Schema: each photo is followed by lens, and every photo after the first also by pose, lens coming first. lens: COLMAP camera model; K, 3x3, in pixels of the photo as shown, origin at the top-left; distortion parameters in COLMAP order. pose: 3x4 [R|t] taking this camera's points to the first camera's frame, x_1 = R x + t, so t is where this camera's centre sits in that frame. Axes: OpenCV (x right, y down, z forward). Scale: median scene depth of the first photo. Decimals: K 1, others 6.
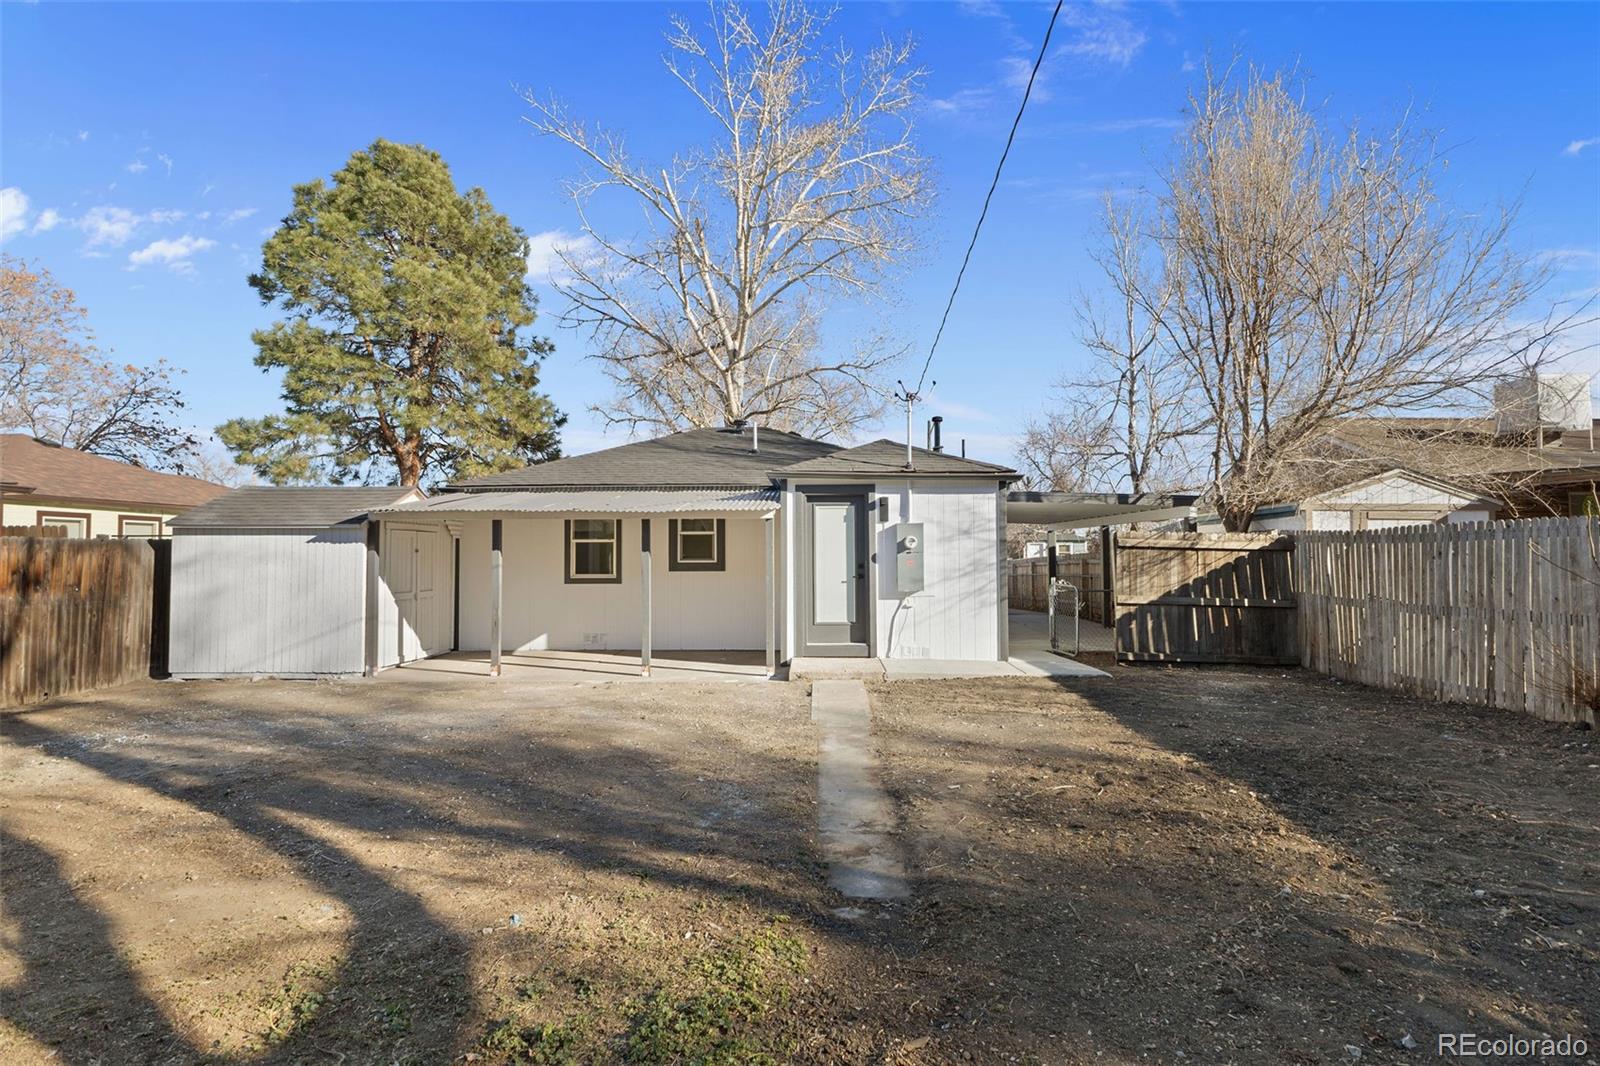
lens RADIAL K [[758.7, 0, 800.0], [0, 758.7, 533.0], [0, 0, 1]] dist [0.004208, 0.000237]
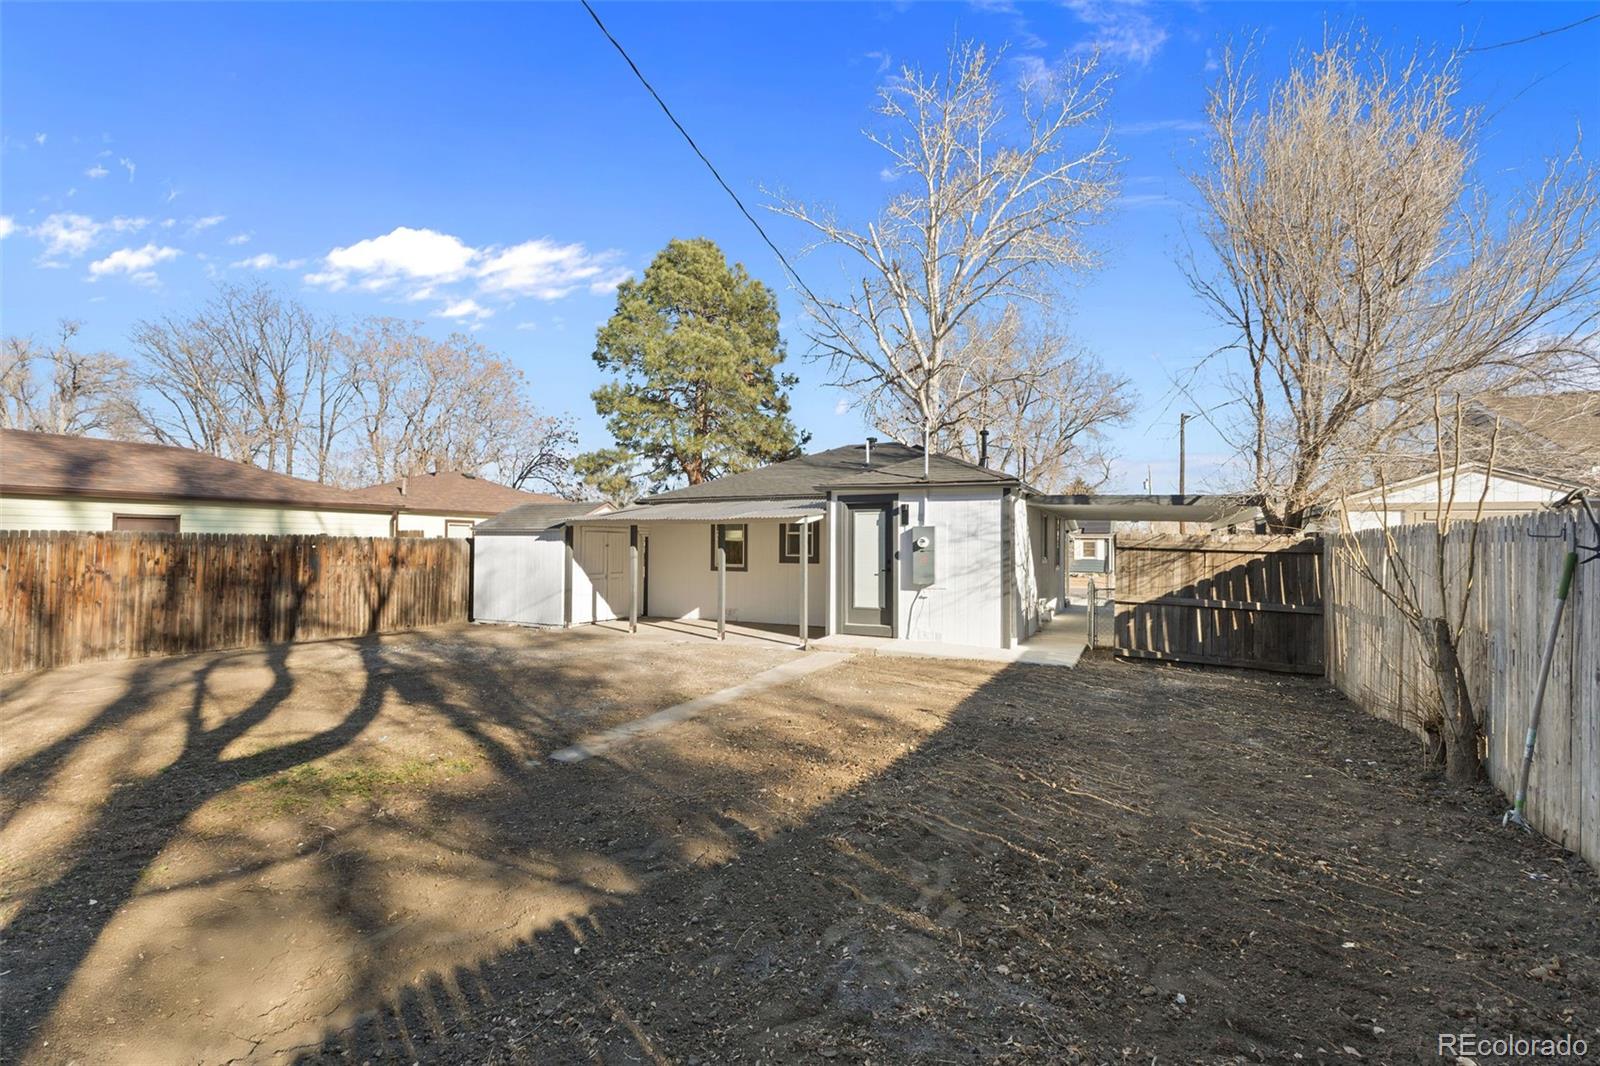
lens RADIAL K [[689.2, 0, 798.1], [0, 689.2, 530.6], [0, 0, 1]] dist [0.009643, -0.000214]
pose [[0.906773, -0.000933, -0.421619, 0.417988], [0.002994, 0.999987, 0.004227, -0.011372], [0.421609, -0.005095, 0.906763, -0.055076]]
